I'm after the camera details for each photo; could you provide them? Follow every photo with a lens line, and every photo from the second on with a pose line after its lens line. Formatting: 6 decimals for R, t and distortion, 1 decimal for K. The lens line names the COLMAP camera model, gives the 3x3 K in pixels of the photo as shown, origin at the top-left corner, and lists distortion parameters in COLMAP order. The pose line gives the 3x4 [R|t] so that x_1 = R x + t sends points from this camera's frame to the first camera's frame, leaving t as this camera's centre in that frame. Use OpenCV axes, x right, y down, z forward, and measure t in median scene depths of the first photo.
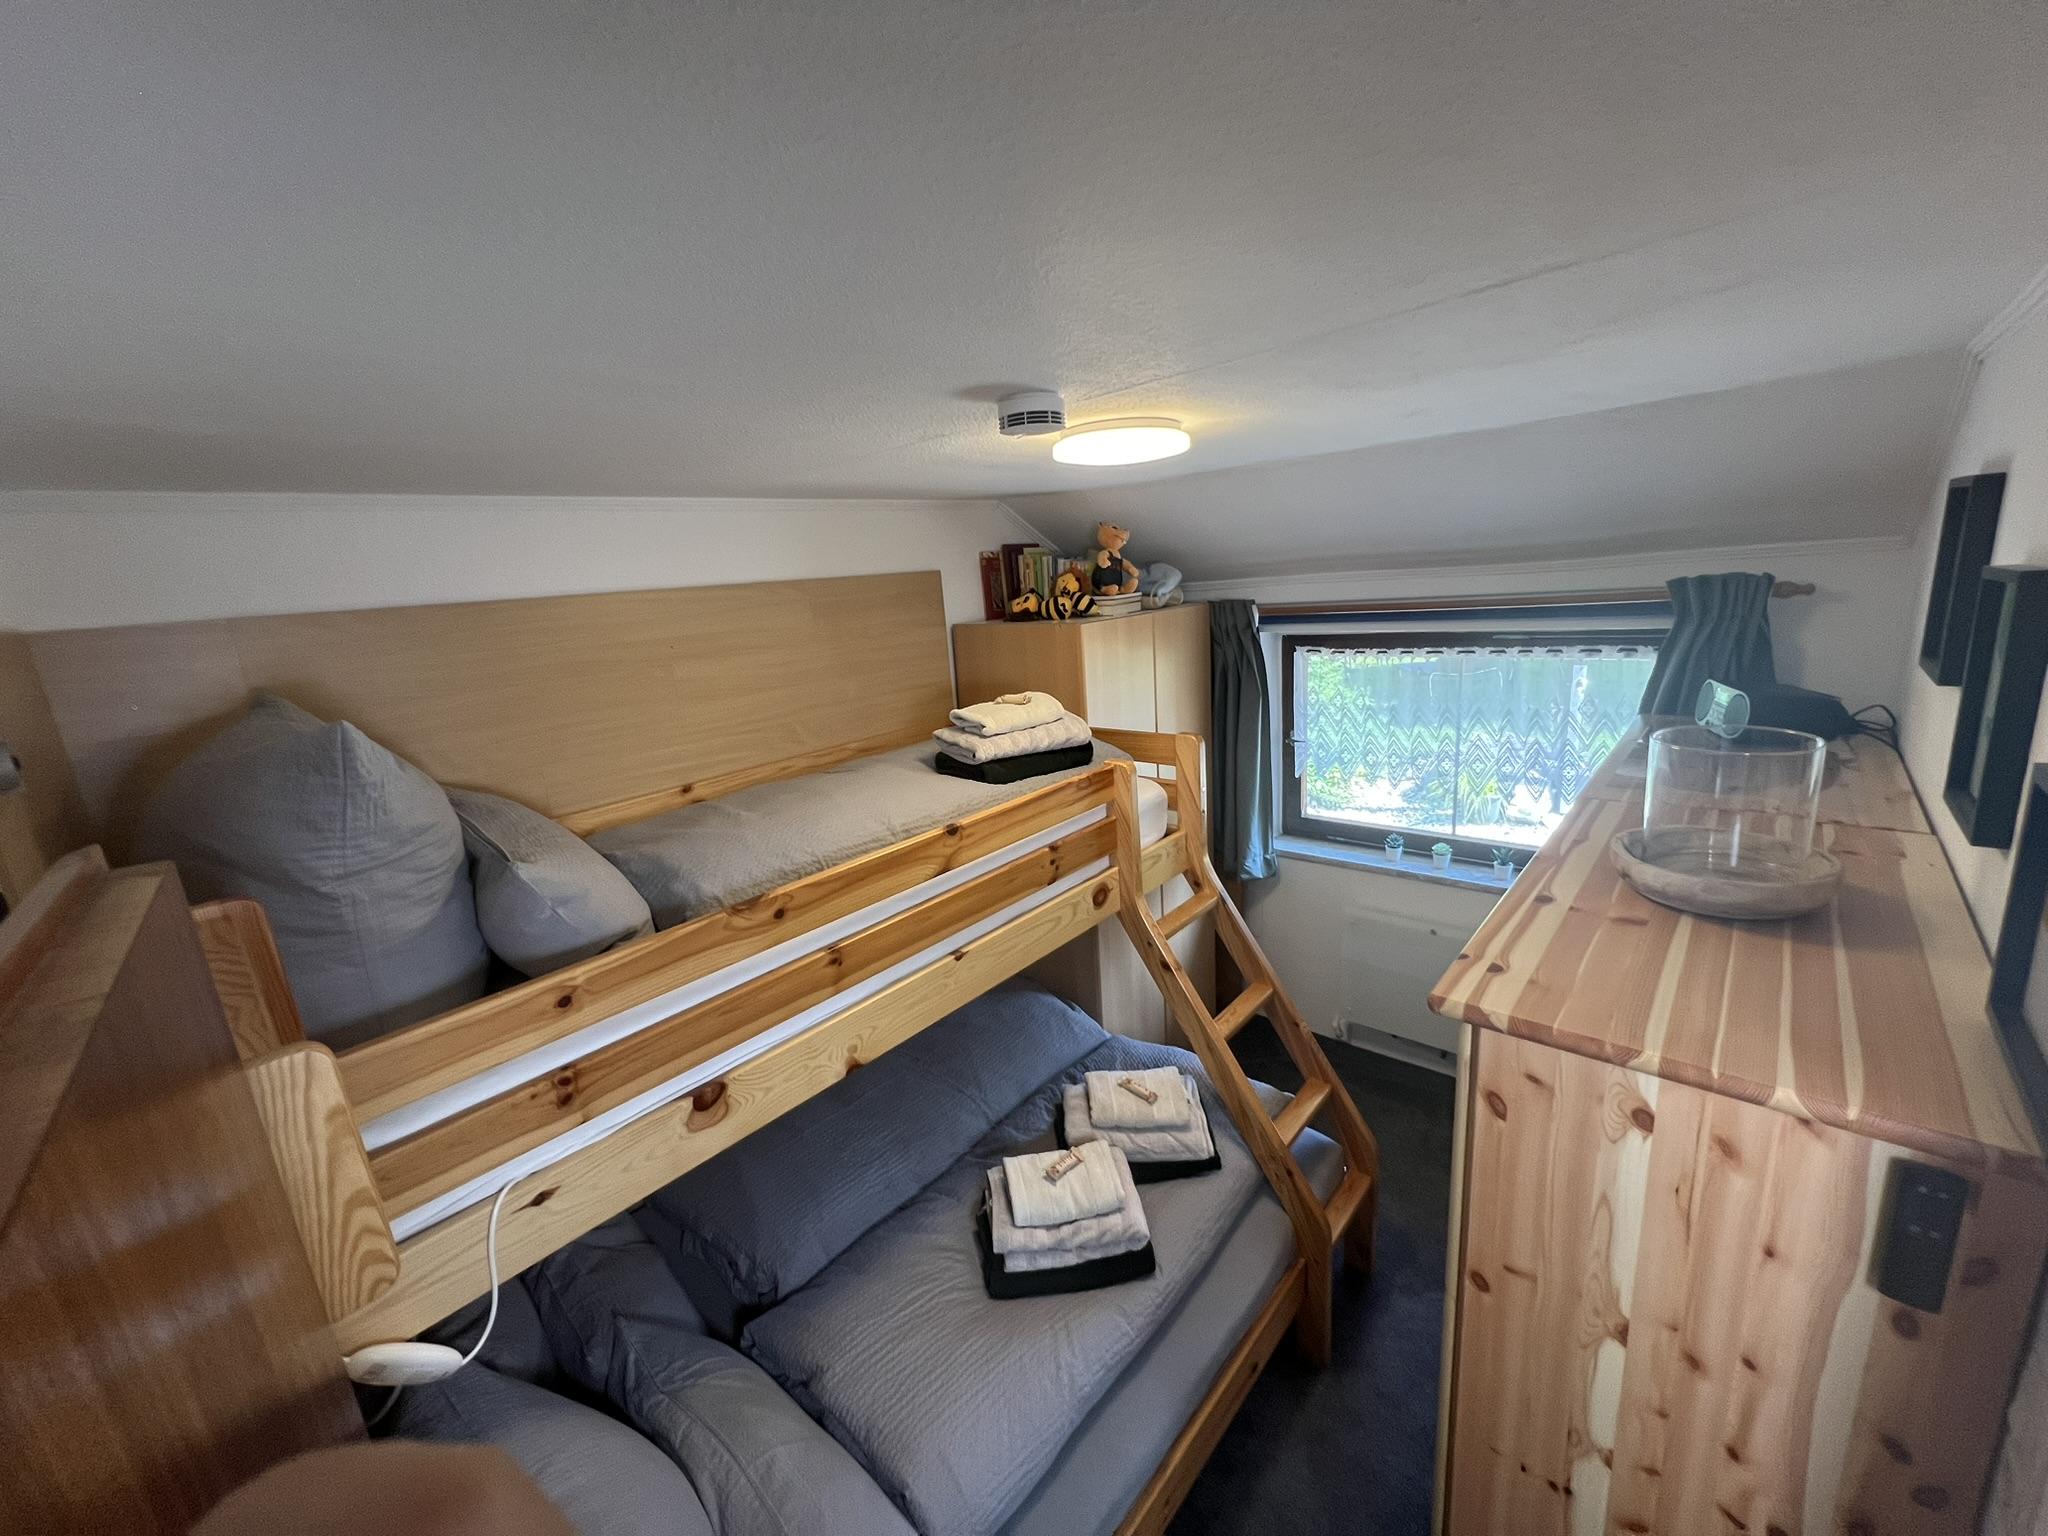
lens RADIAL K [[819.8, 0, 1024.0], [0, 819.8, 768.0], [0, 0, 1]] dist [-0.001525, -0.000225]
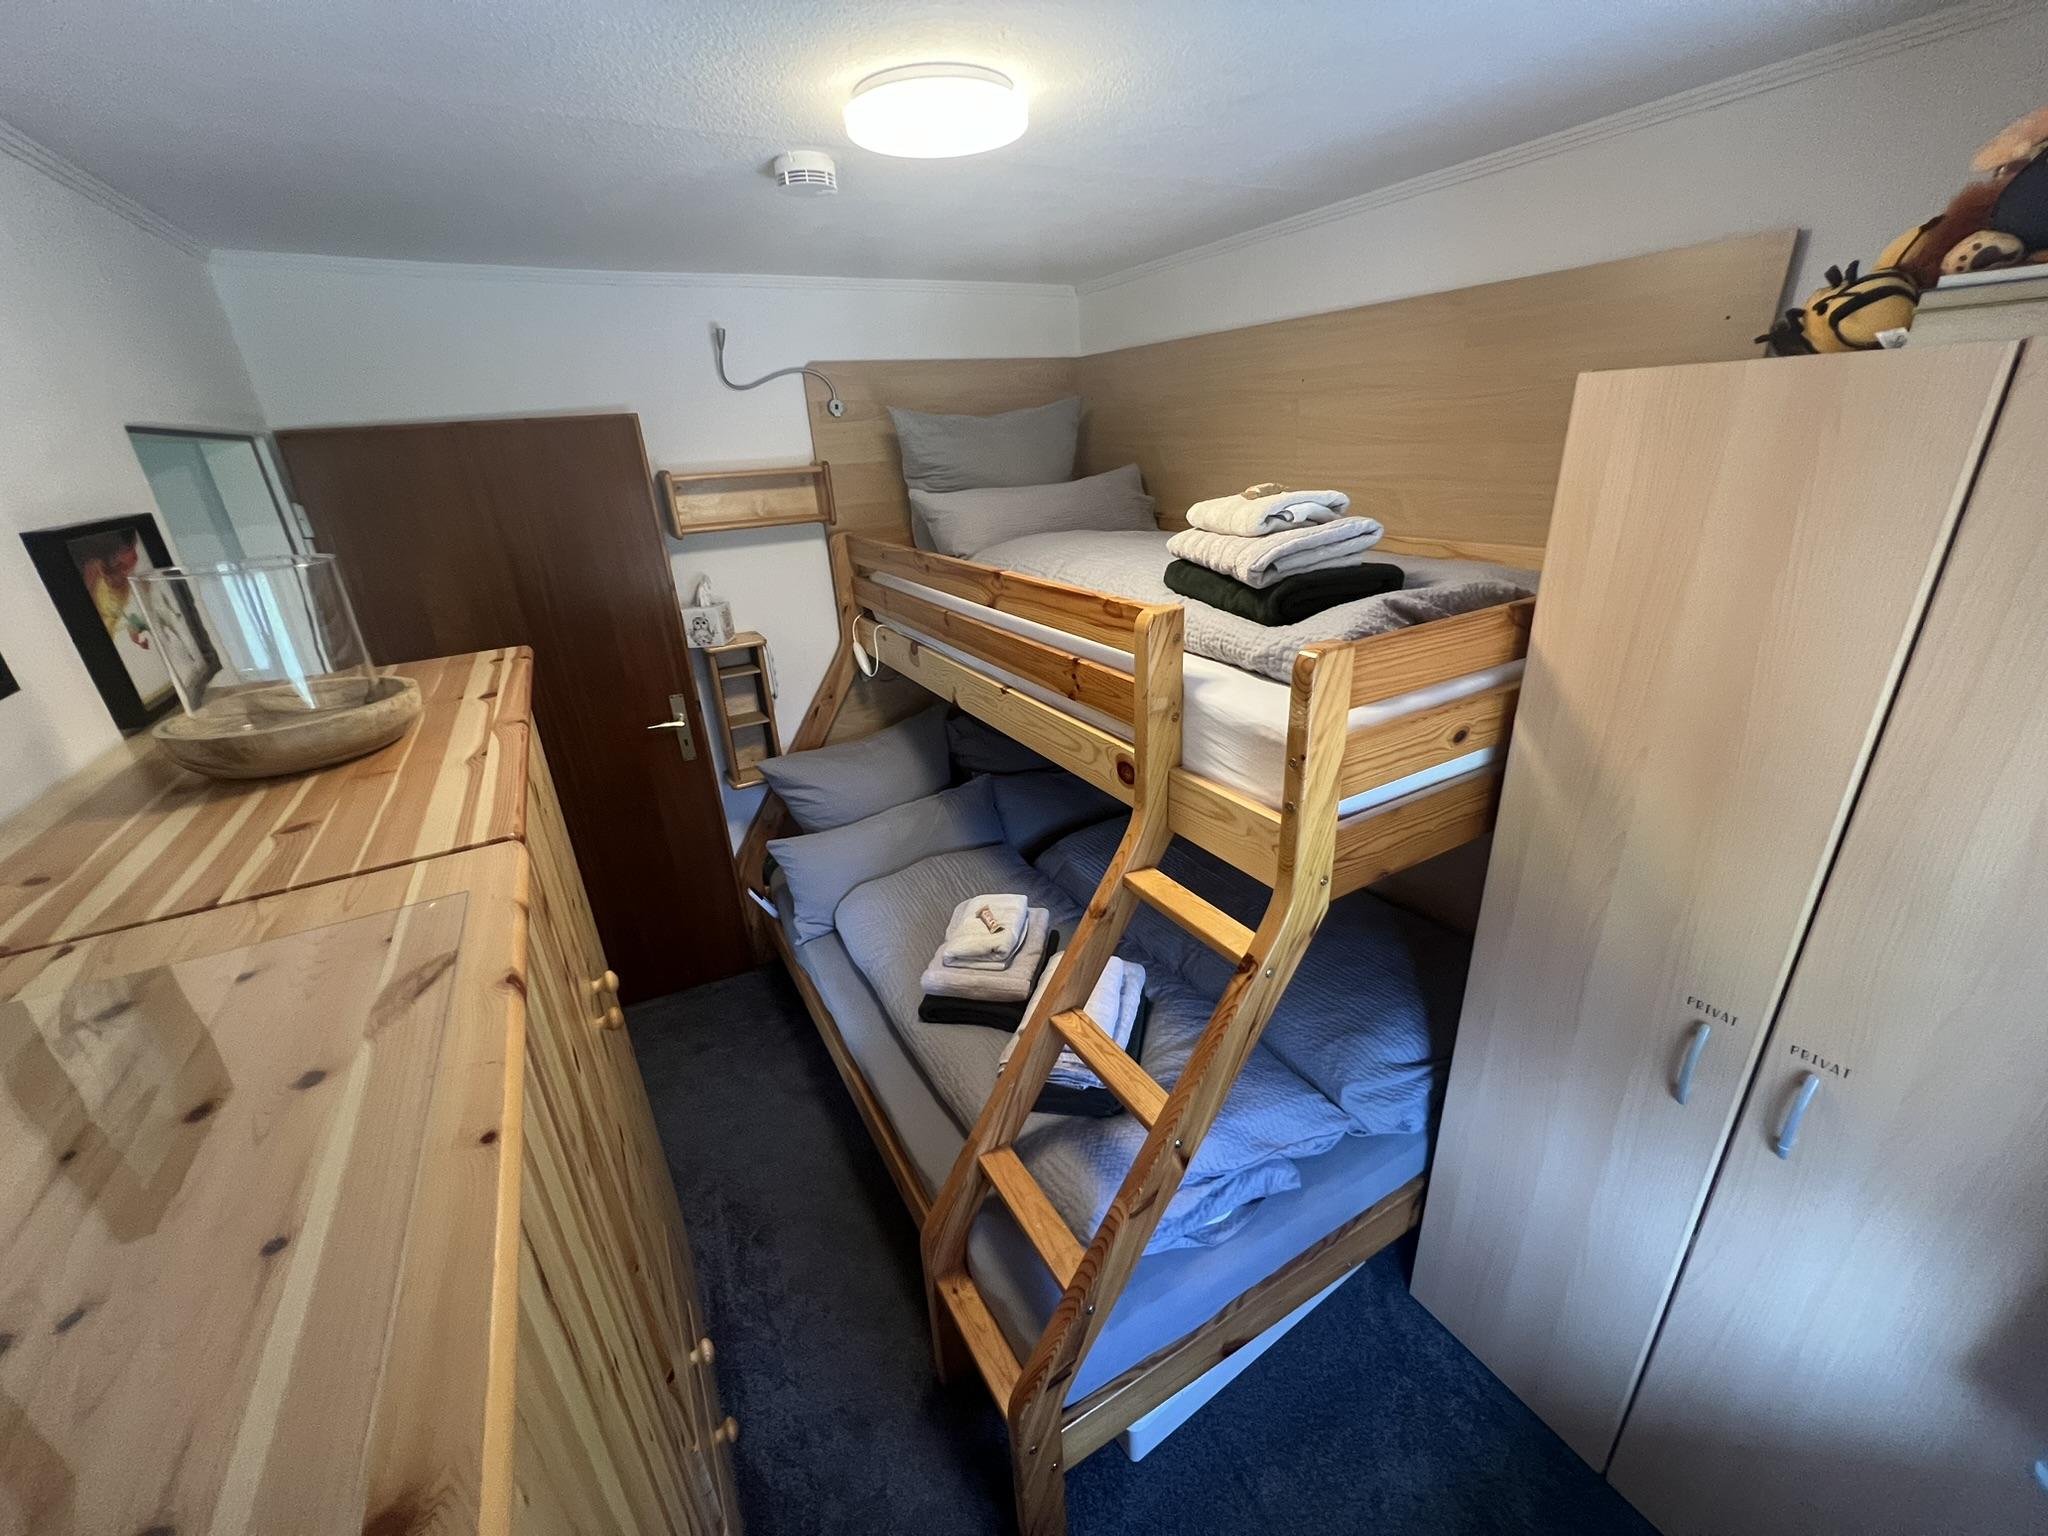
lens RADIAL K [[819.8, 0, 1024.0], [0, 819.8, 768.0], [0, 0, 1]] dist [-0.001525, -0.000225]
pose [[-0.326982, 0.442923, -0.834806, 0.779565], [-0.144688, 0.849486, 0.507384, -0.223279], [0.933889, 0.286692, -0.213681, 1.112162]]
